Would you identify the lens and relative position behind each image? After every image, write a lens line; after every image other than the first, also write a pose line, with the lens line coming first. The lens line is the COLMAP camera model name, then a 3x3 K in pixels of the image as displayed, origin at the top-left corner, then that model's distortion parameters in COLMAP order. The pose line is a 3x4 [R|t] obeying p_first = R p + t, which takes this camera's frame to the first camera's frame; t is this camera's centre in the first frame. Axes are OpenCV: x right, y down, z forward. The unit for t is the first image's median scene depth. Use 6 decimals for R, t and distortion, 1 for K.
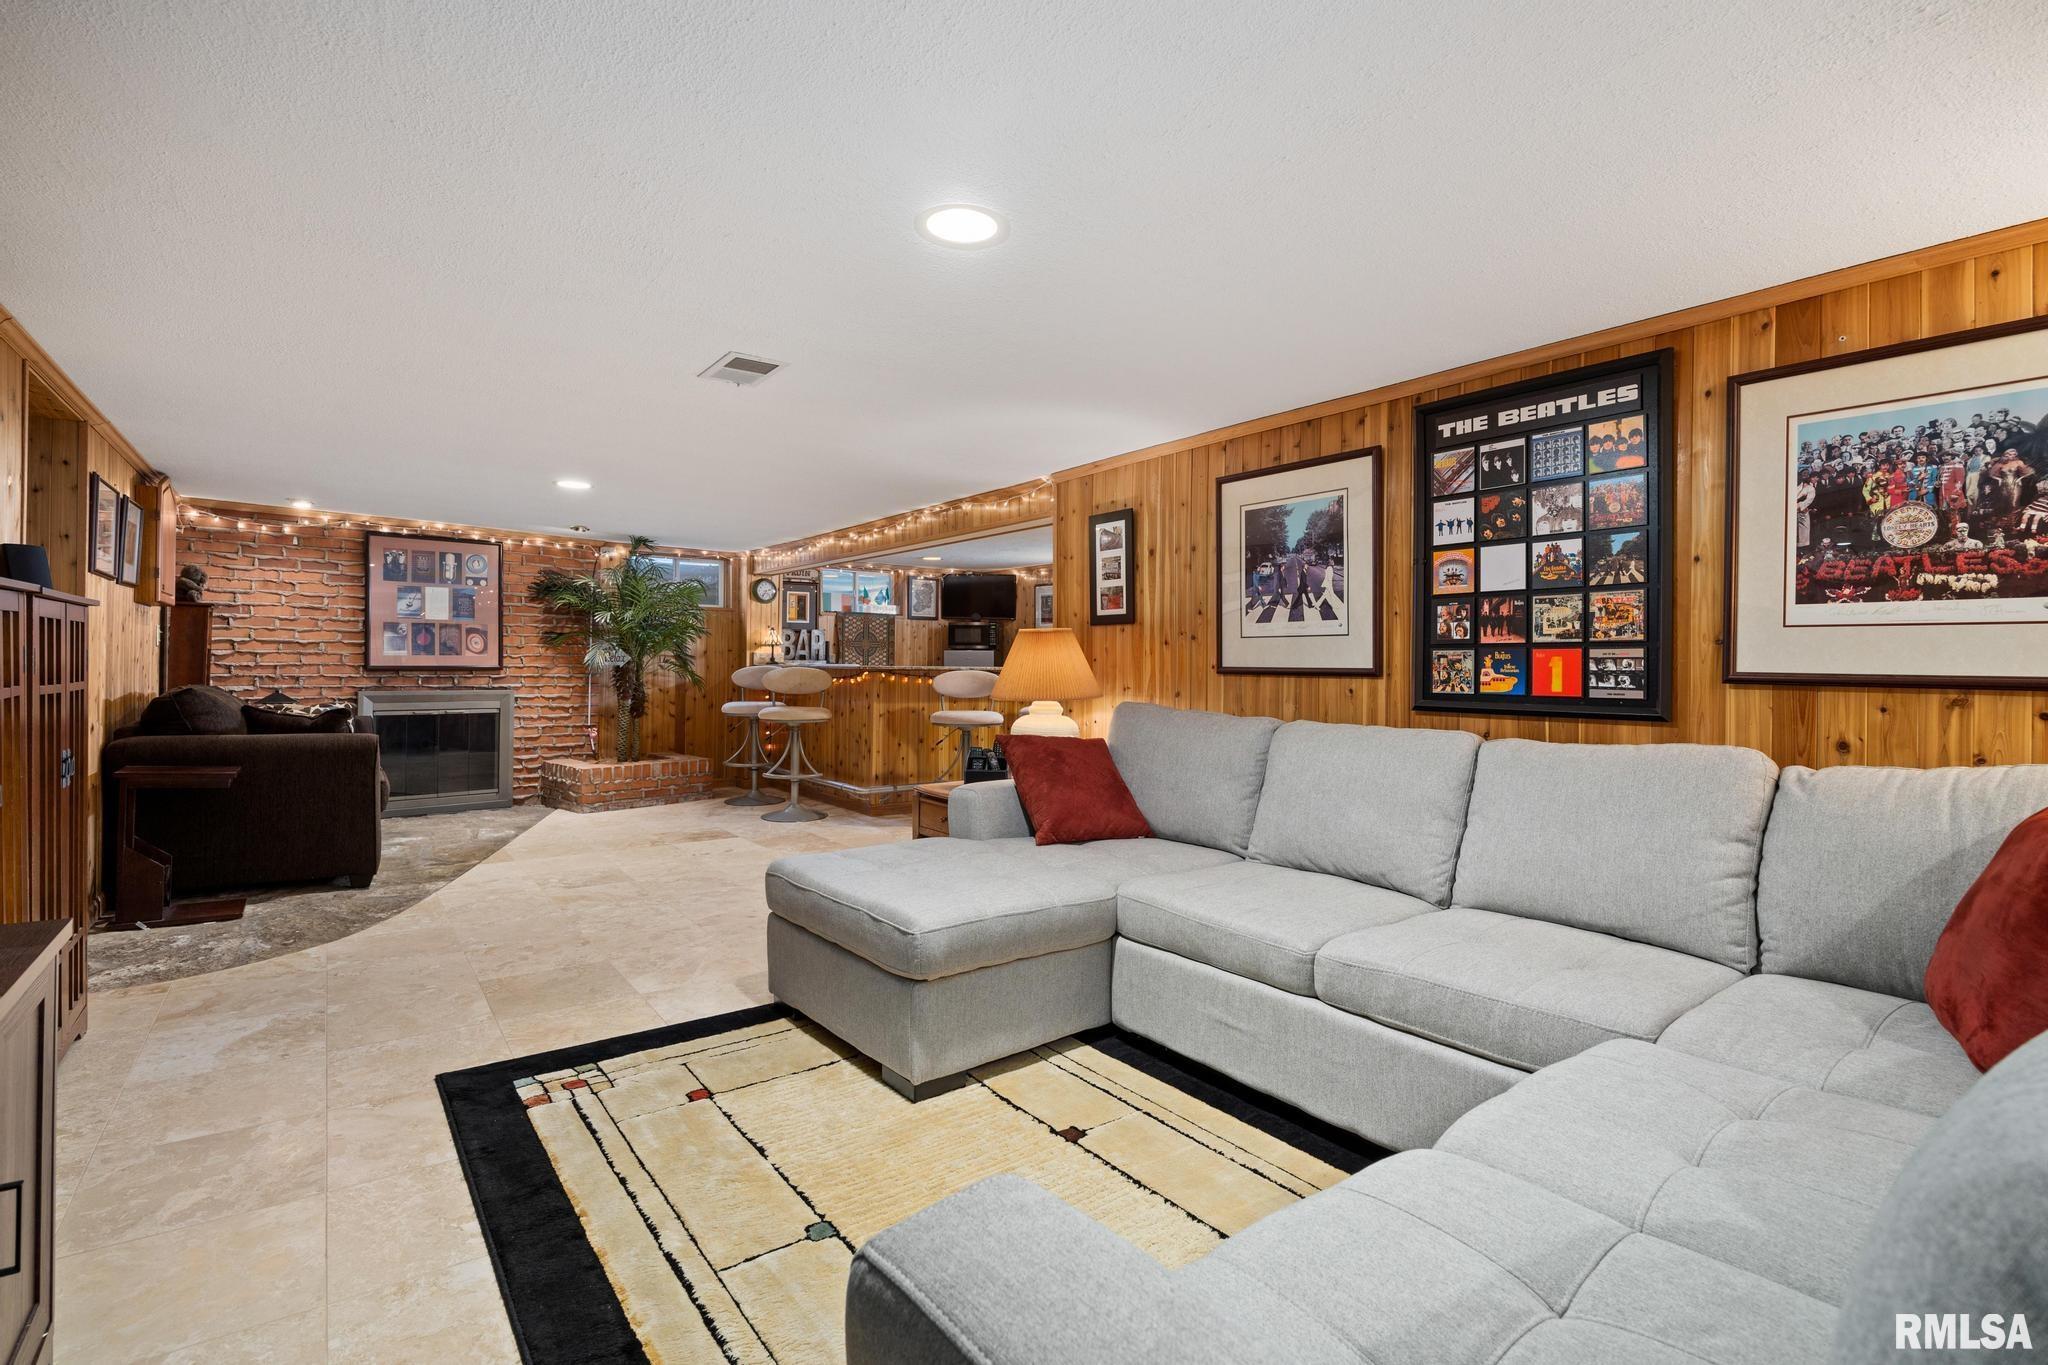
lens RADIAL K [[927.0, 0, 1033.9], [0, 927.0, 657.3], [0, 0, 1]] dist [-0.003350, -0.000308]
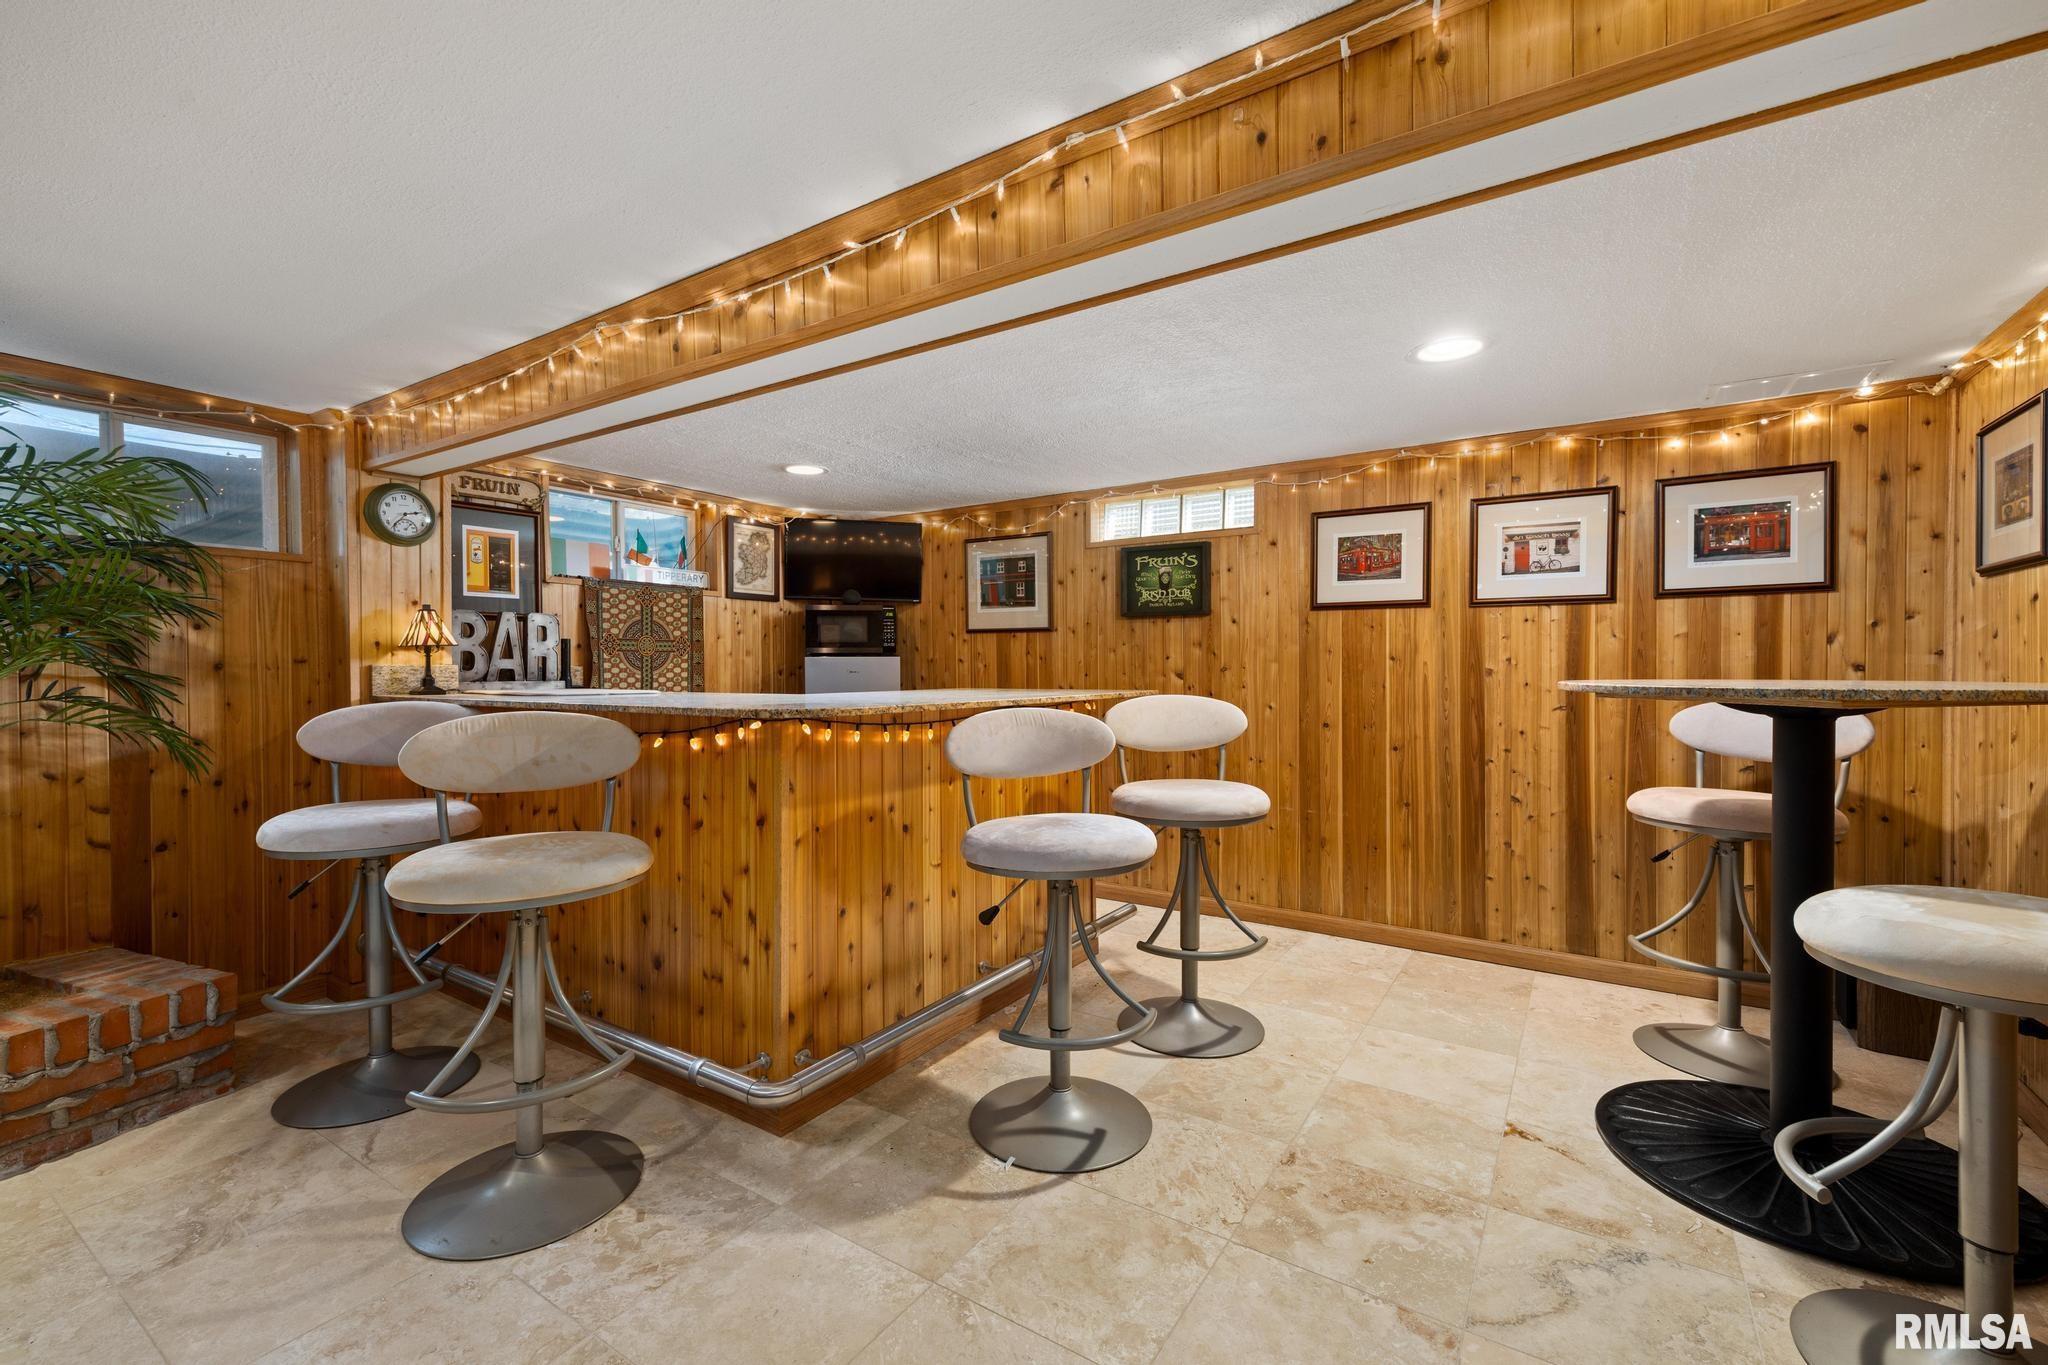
lens RADIAL K [[860.0, 0, 1025.8], [0, 860.0, 680.2], [0, 0, 1]] dist [0.007550, 0.000128]
pose [[0.943000, -0.016734, 0.332373, -0.297148], [0.009393, 0.999675, 0.023681, -0.009374], [-0.332661, -0.019209, 0.942851, 1.027203]]
